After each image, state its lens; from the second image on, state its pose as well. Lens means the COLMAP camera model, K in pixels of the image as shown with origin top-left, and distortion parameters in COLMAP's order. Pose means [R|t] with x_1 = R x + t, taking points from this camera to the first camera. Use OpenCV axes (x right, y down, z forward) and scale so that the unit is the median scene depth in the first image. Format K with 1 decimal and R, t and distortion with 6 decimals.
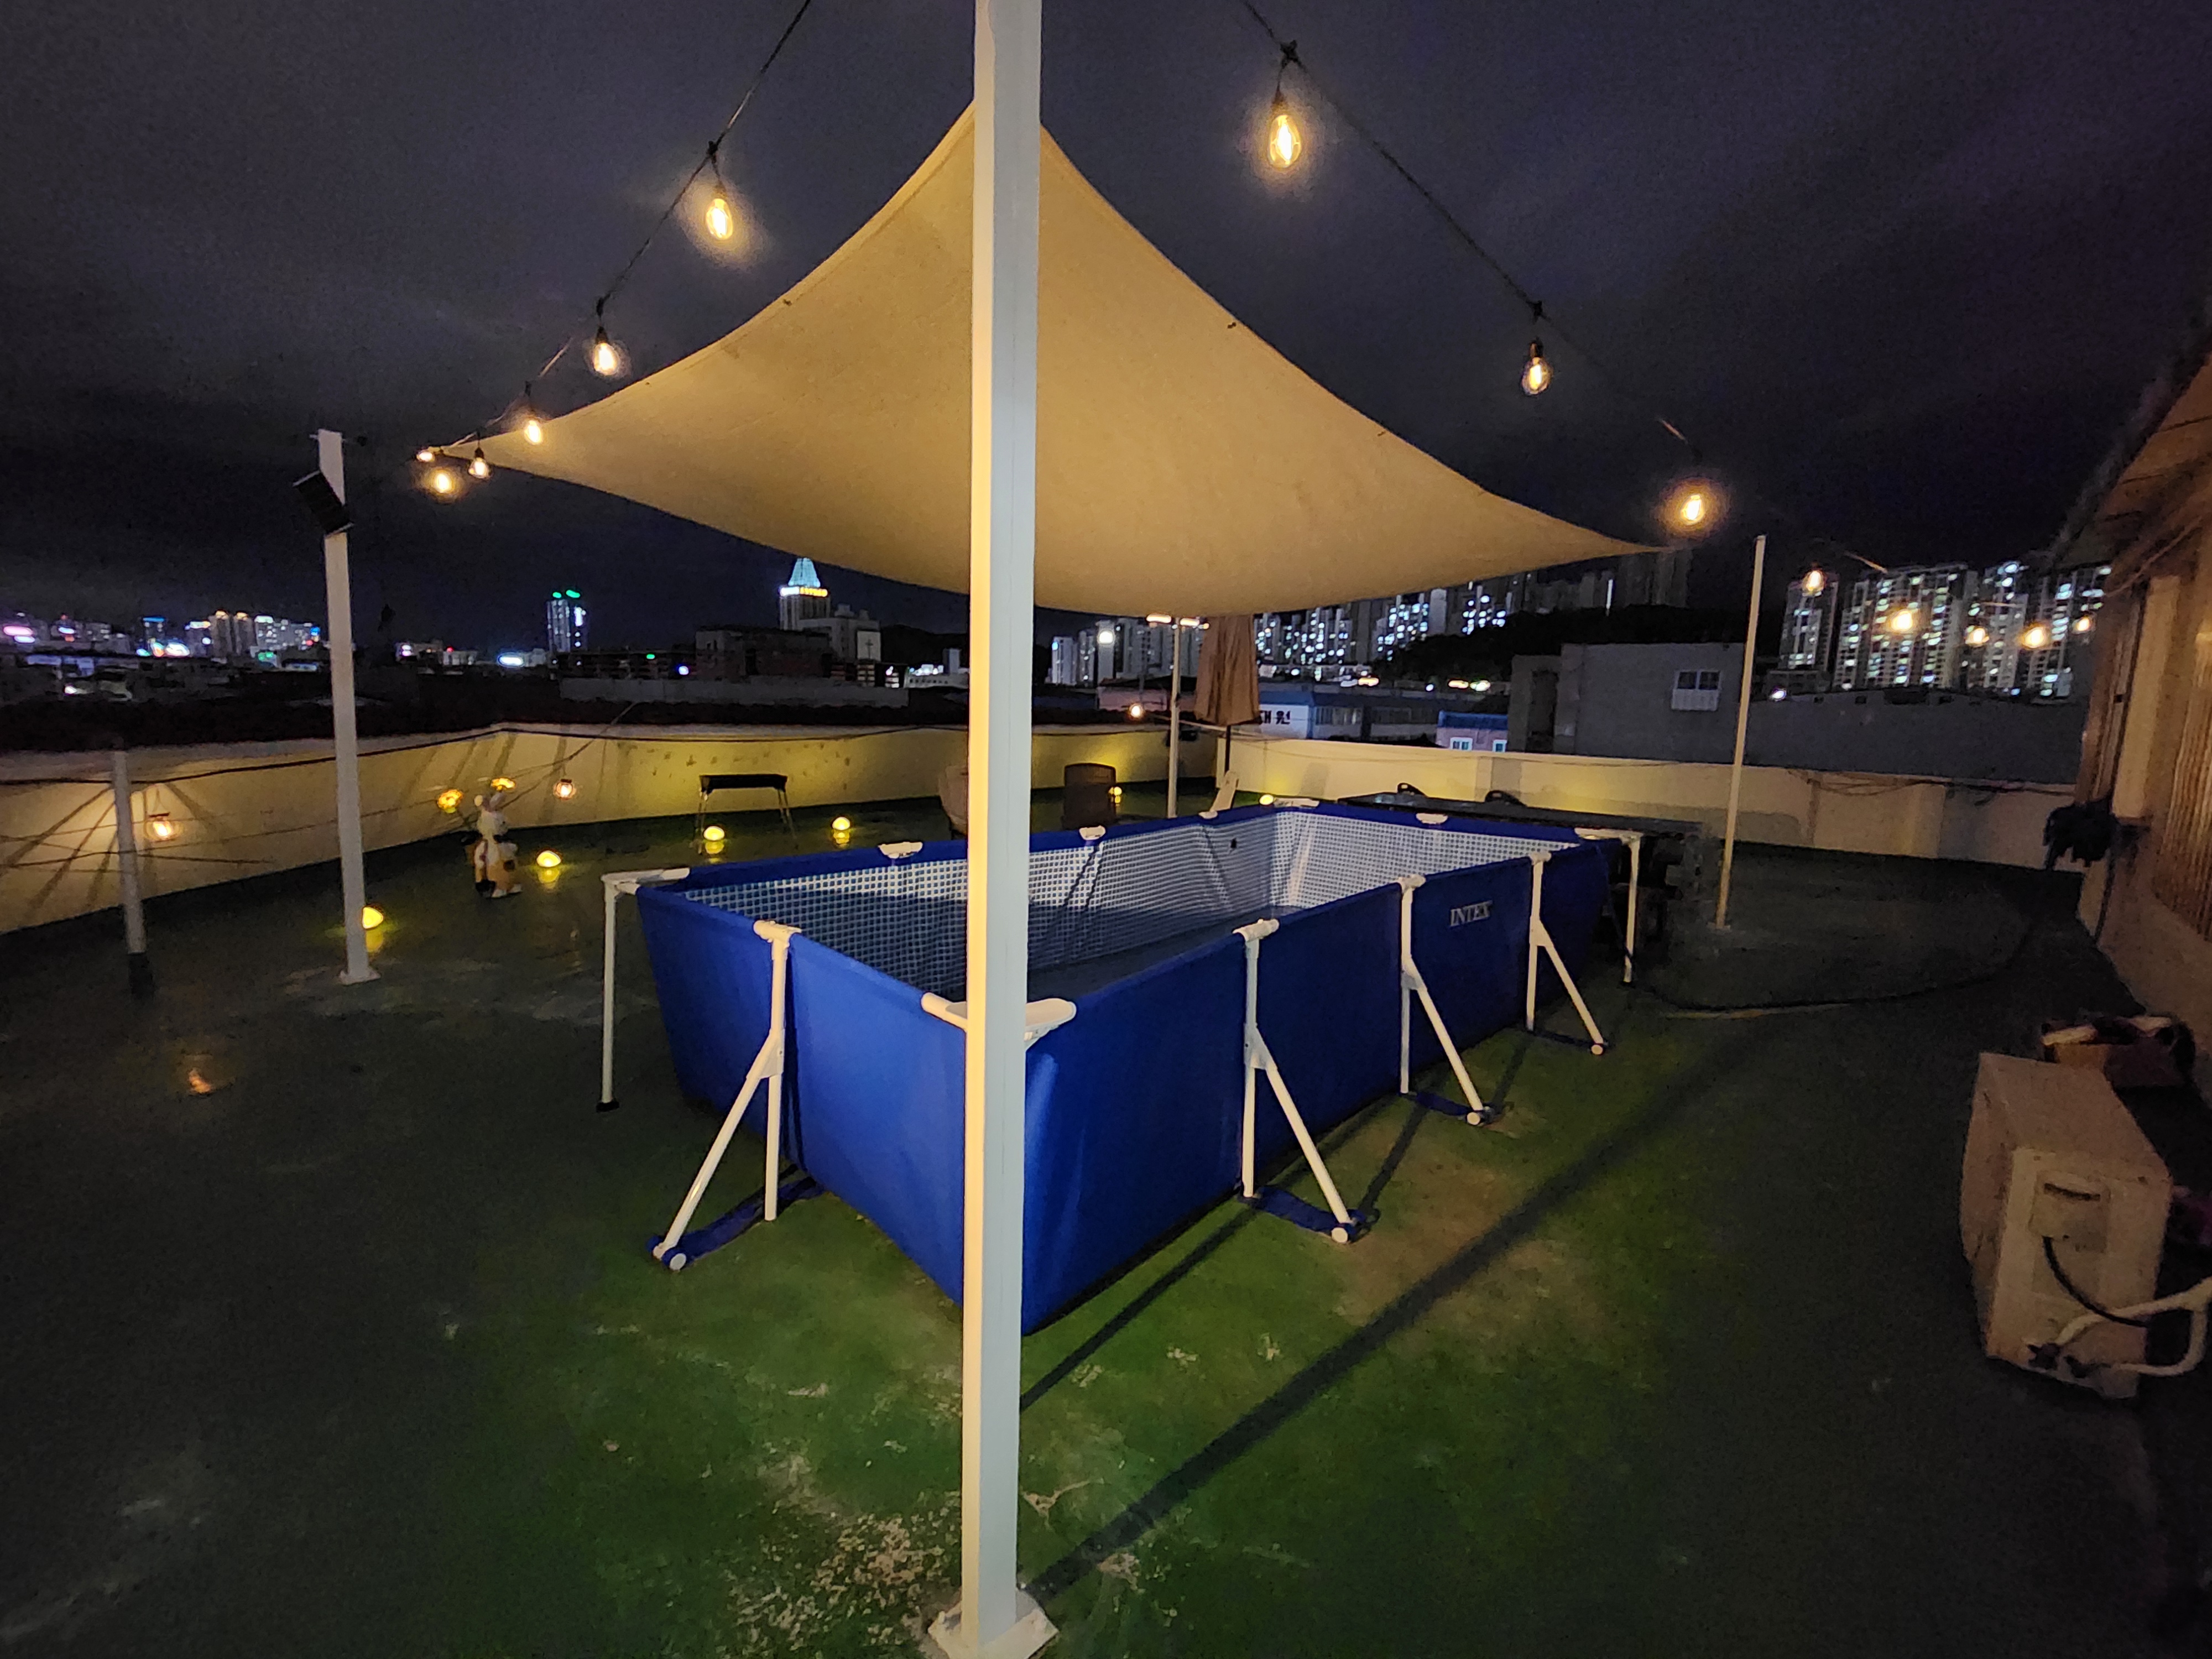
lens RADIAL K [[872.6, 0, 1118.1], [0, 872.6, 818.3], [0, 0, 1]] dist [0.002233, 0.000031]
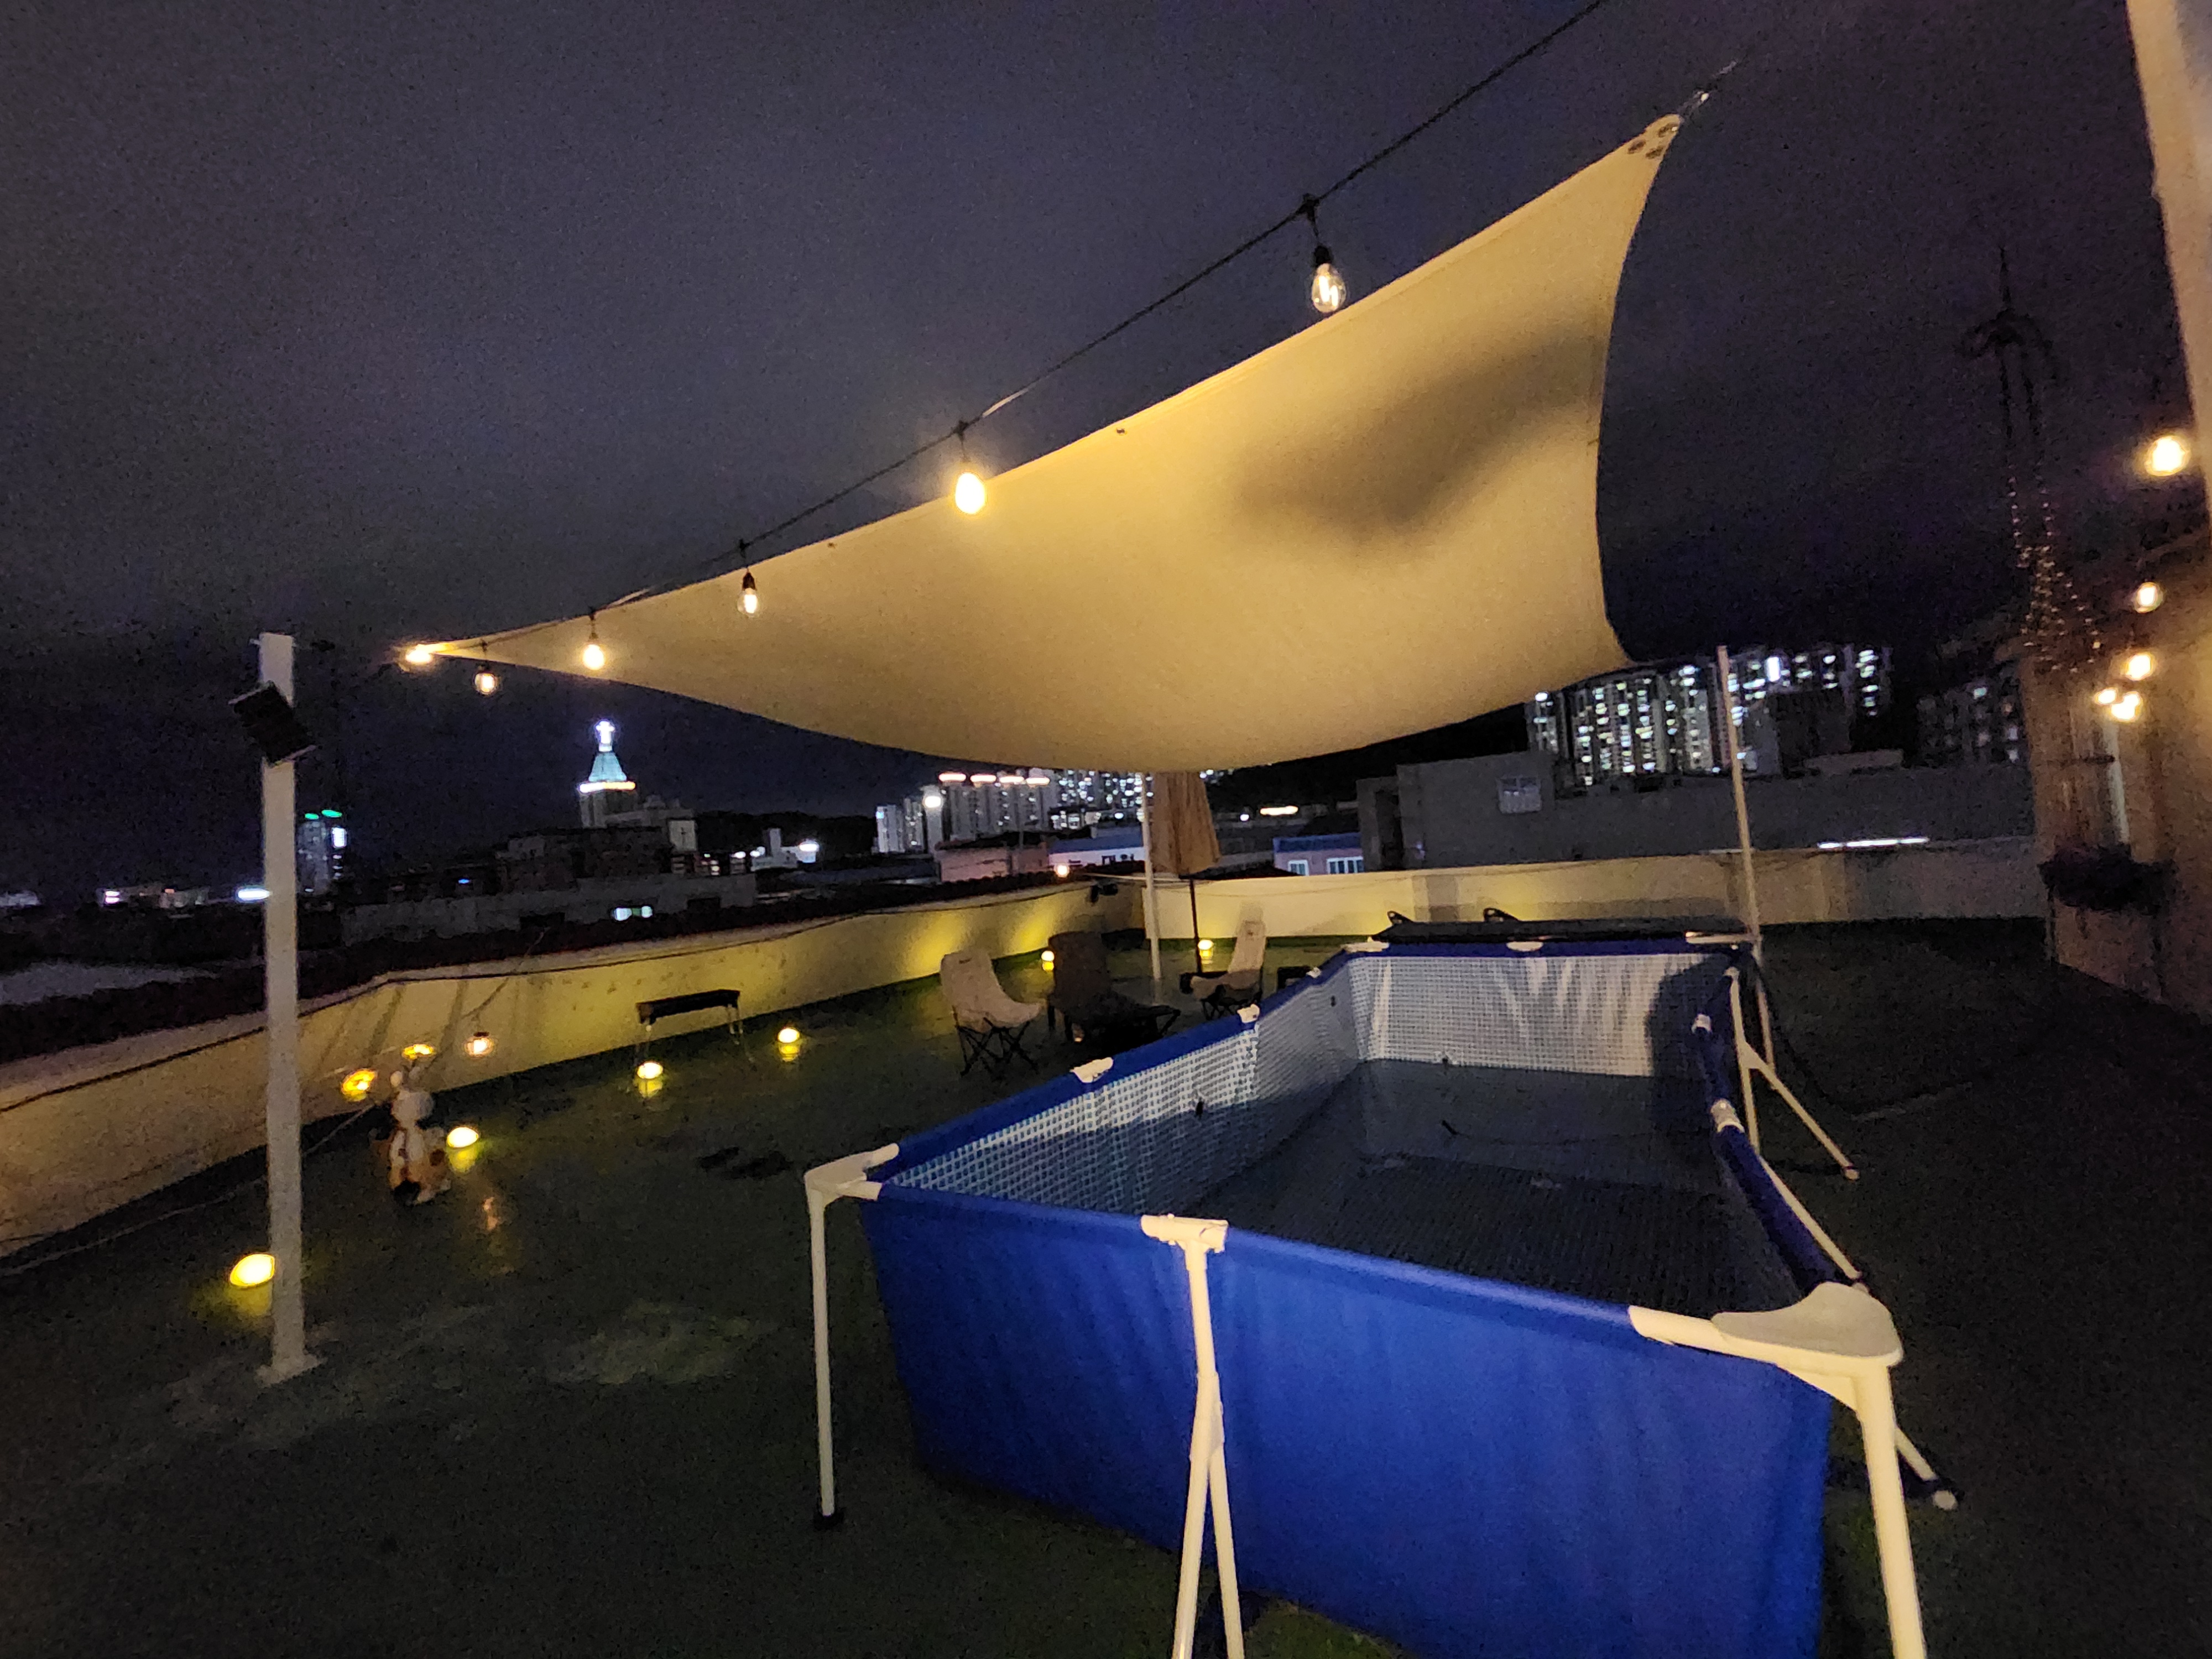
lens RADIAL K [[867.3, 0, 1098.2], [0, 867.3, 829.6], [0, 0, 1]] dist [0.001509, 0.000120]
pose [[0.979171, -0.105353, 0.173565, -0.093962], [0.131922, 0.979933, -0.149425, -0.016476], [-0.154340, 0.169209, 0.973420, 0.043565]]
